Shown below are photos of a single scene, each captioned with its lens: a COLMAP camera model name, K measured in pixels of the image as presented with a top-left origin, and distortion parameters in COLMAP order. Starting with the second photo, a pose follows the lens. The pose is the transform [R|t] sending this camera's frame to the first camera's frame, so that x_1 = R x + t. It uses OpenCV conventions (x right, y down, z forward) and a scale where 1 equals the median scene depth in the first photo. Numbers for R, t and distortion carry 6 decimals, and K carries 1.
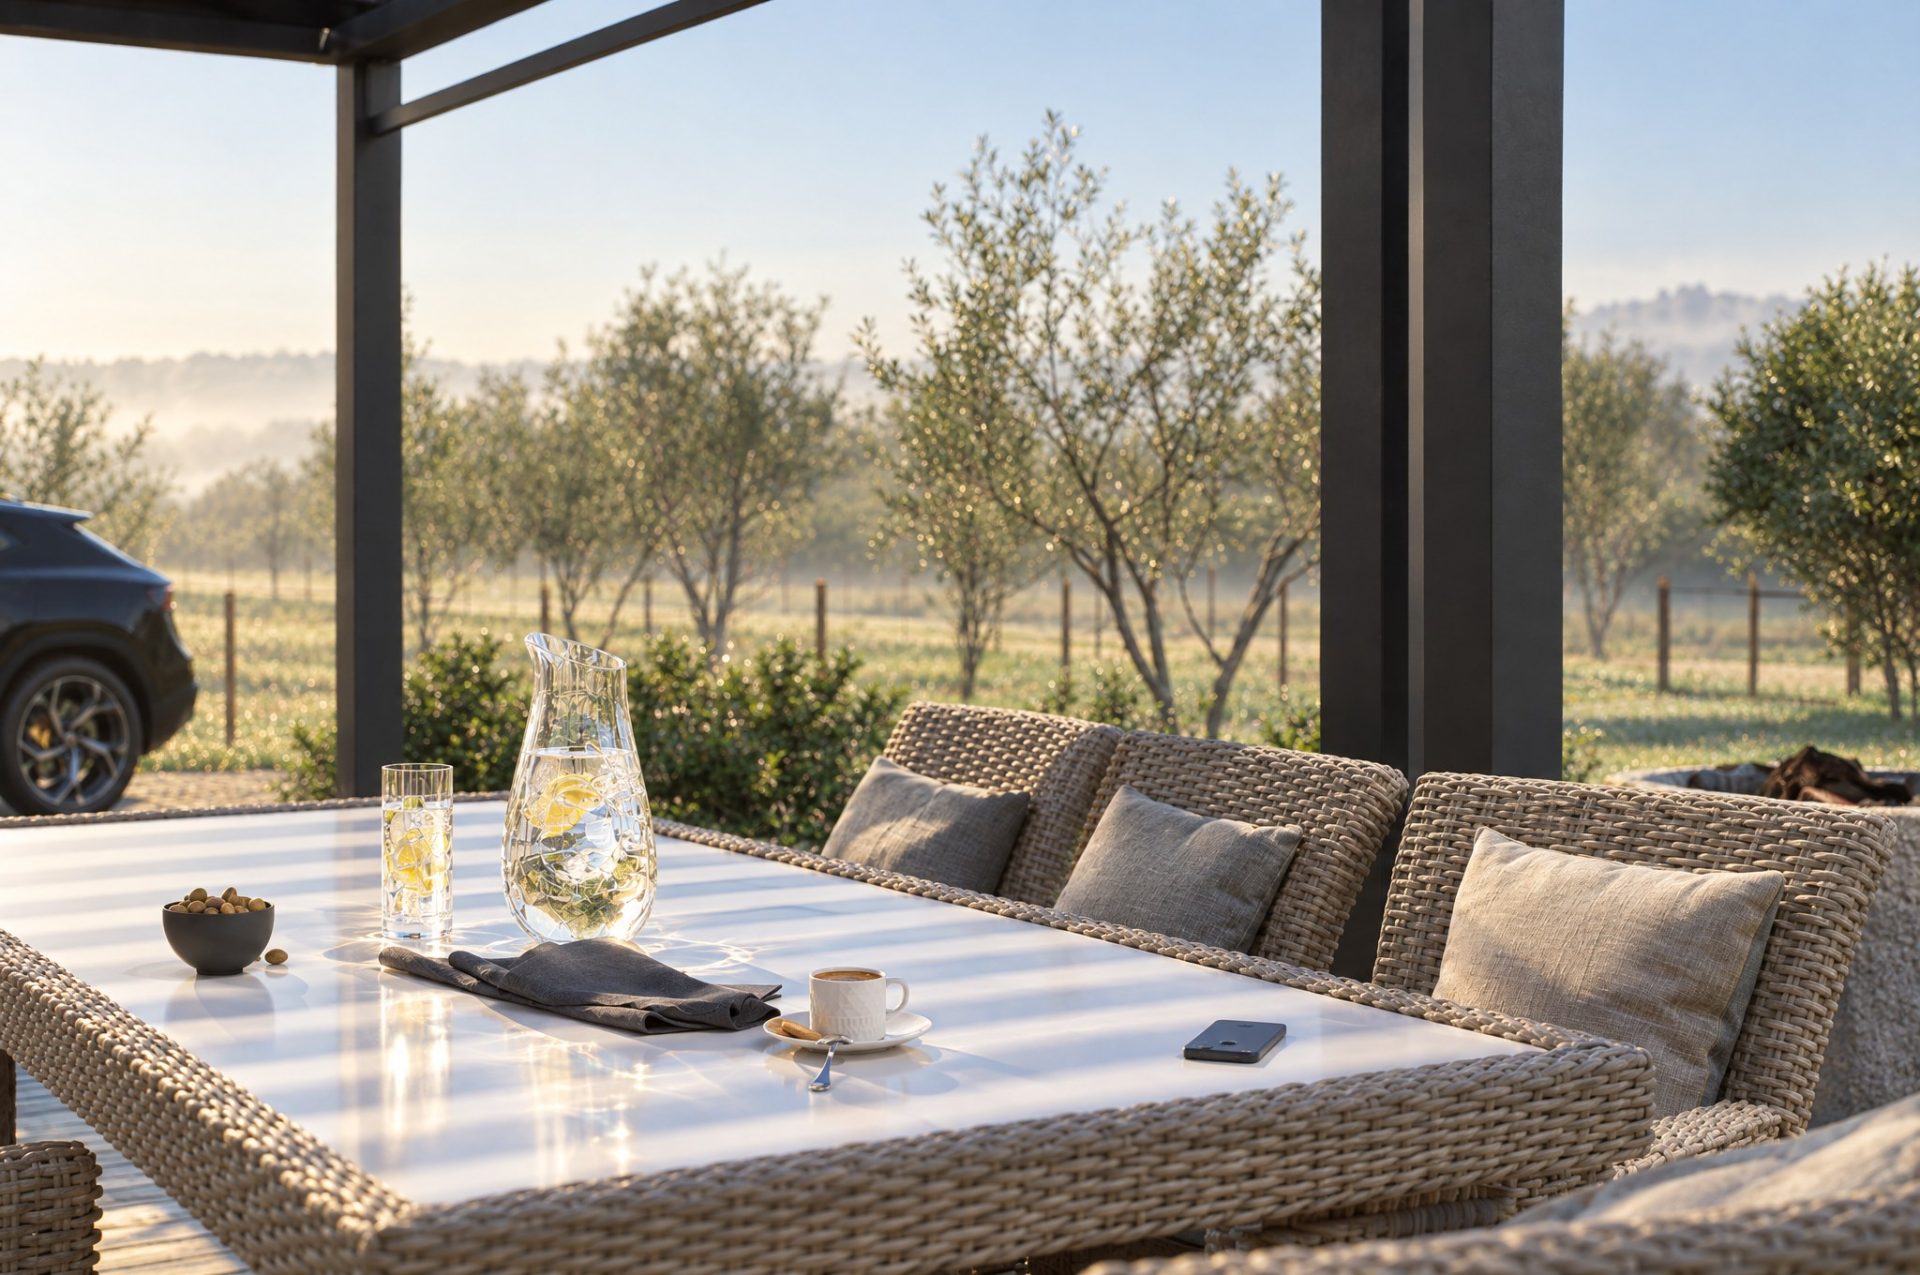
lens RADIAL K [[2641.6, 0, 959.6], [0, 2641.6, 553.3], [0, 0, 1]] dist [-0.003705, -0.018847]
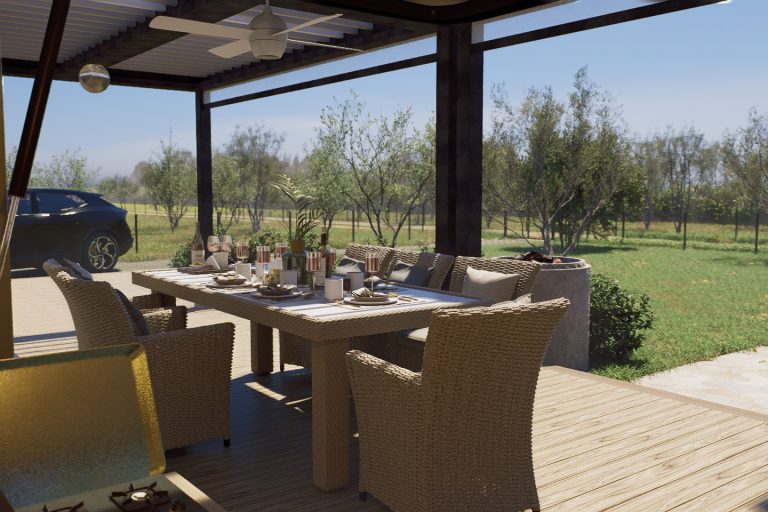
lens RADIAL K [[743.5, 0, 374.2], [0, 743.5, 255.4], [0, 0, 1]] dist [0.014393, 0.004233]
pose [[0.996438, -0.007926, 0.083959, -0.026213], [0.001471, 0.997055, 0.076675, -0.008096], [-0.084320, -0.076279, 0.993515, -0.107829]]
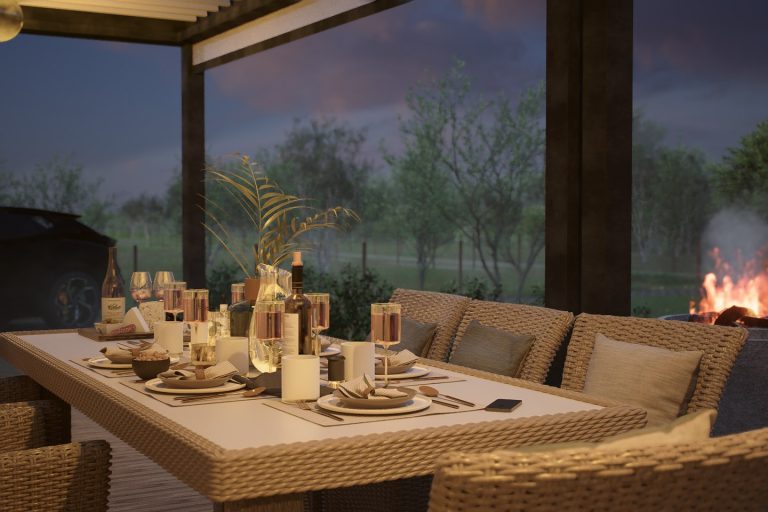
lens RADIAL K [[1053.0, 0, 384.0], [0, 1053.0, 256.0], [0, 0, 1]] dist [0.019984, 0.022597]
pose [[0.999399, 0.000981, -0.034640, 0.002094], [-0.000076, 0.999659, 0.026127, -0.001647], [0.034654, -0.026109, 0.999058, -0.025425]]
